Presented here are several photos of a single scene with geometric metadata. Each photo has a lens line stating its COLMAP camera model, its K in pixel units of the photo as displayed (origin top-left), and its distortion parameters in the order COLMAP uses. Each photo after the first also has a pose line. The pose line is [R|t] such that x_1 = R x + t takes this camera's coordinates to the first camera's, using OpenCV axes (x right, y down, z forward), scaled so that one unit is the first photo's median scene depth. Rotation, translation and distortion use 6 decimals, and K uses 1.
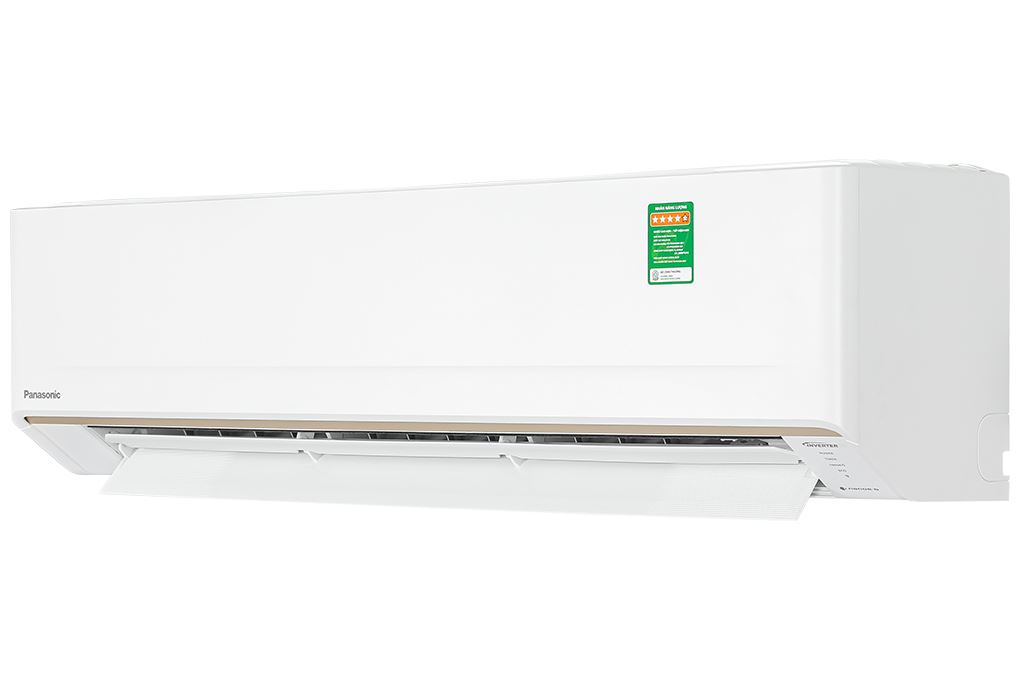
lens RADIAL K [[3107.6, 0, 509.7], [0, 3107.6, 341.7], [0, 0, 1]] dist [-0.014522, 0.000000]
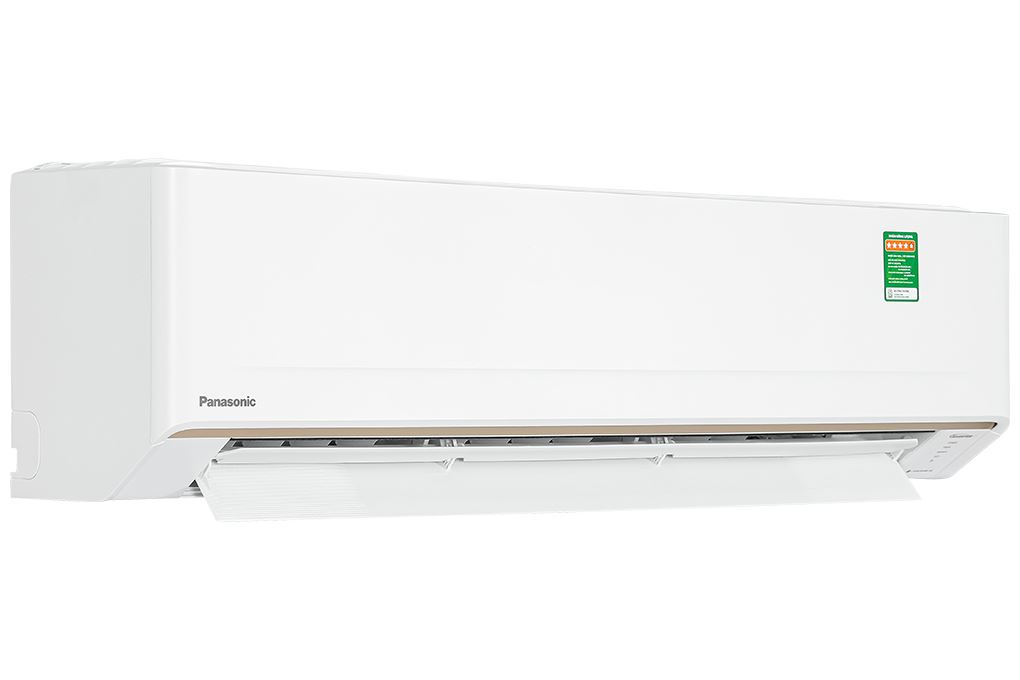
lens RADIAL K [[3107.6, 0, 509.7], [0, 3107.6, 340.5], [0, 0, 1]] dist [-0.014522, 0.000000]
pose [[0.163863, 0.011310, 0.986418, -1.122577], [-0.014248, 0.999857, -0.009097, 0.008848], [-0.986380, -0.012563, 0.164000, 0.950546]]
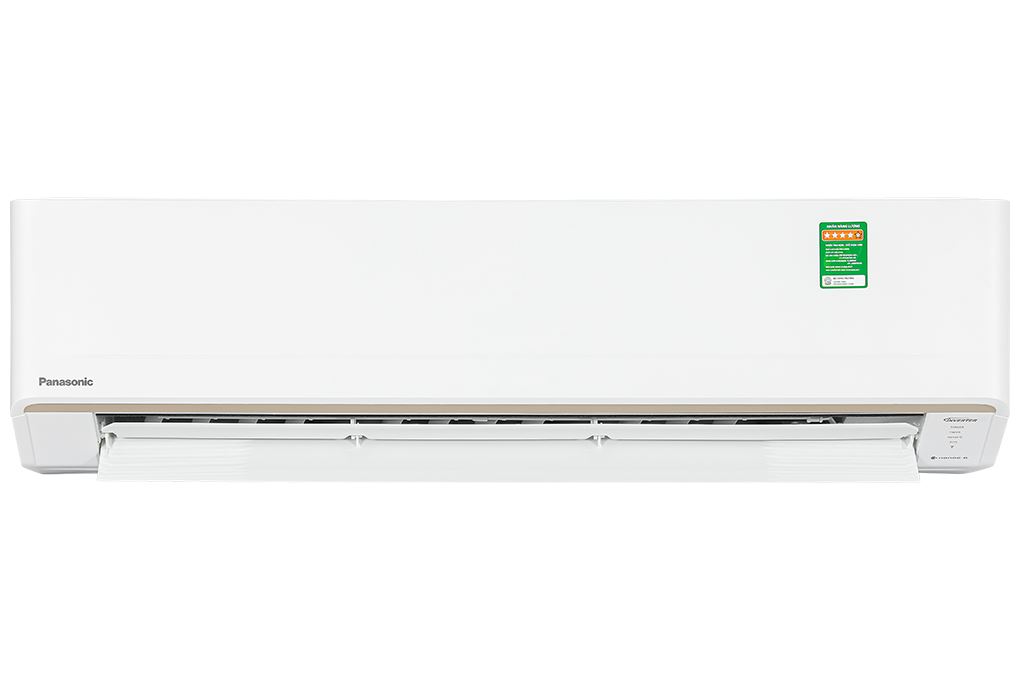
lens RADIAL K [[3107.6, 0, 510.6], [0, 3107.6, 339.4], [0, 0, 1]] dist [-0.014522, 0.000000]
pose [[0.769024, 0.000862, 0.639220, -0.827637], [-0.006945, 0.999951, 0.007007, -0.006176], [-0.639183, -0.009827, 0.768992, 0.143245]]
